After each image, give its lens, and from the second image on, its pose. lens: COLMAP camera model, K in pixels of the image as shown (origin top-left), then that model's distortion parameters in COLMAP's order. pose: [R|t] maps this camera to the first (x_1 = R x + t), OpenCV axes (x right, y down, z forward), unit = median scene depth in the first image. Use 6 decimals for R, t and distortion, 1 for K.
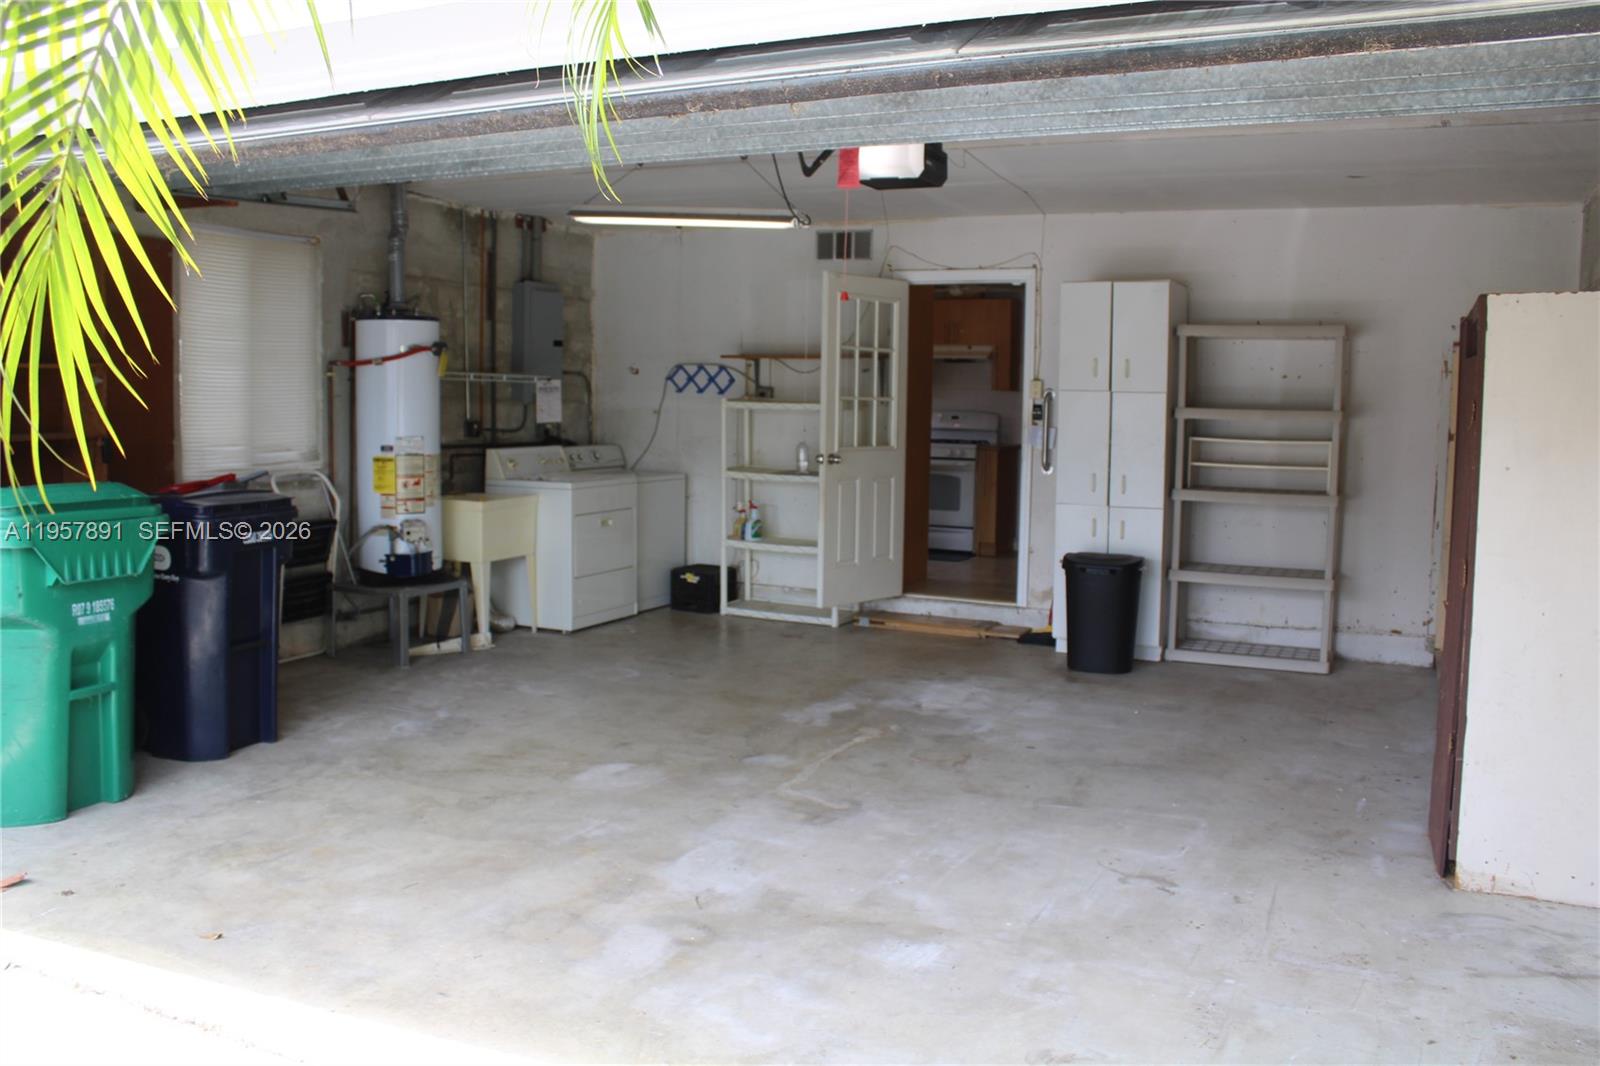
lens RADIAL K [[1322.6, 0, 797.4], [0, 1322.6, 522.8], [0, 0, 1]] dist [-0.170364, 0.146406]
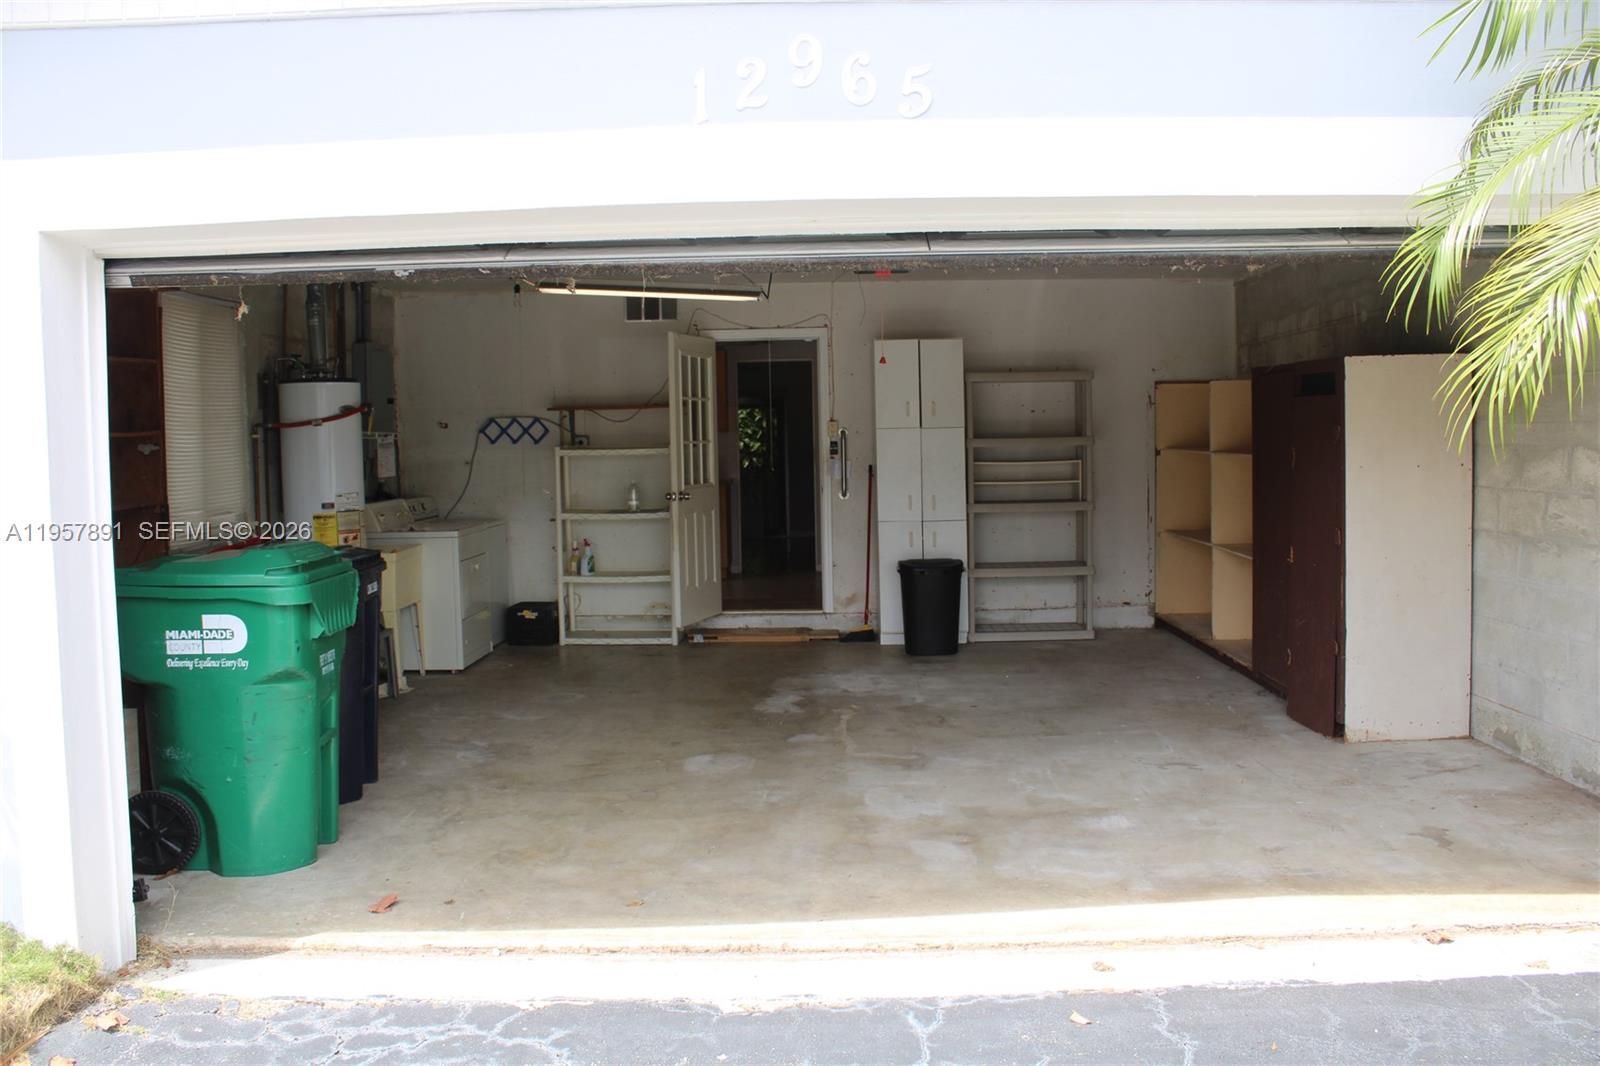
lens RADIAL K [[1322.6, 0, 797.4], [0, 1322.6, 522.8], [0, 0, 1]] dist [-0.170364, 0.146406]
pose [[0.914933, -0.060848, 0.398993, -0.362035], [0.073166, 0.997196, -0.015701, -0.000056], [-0.396919, 0.043558, 0.916819, -0.089443]]
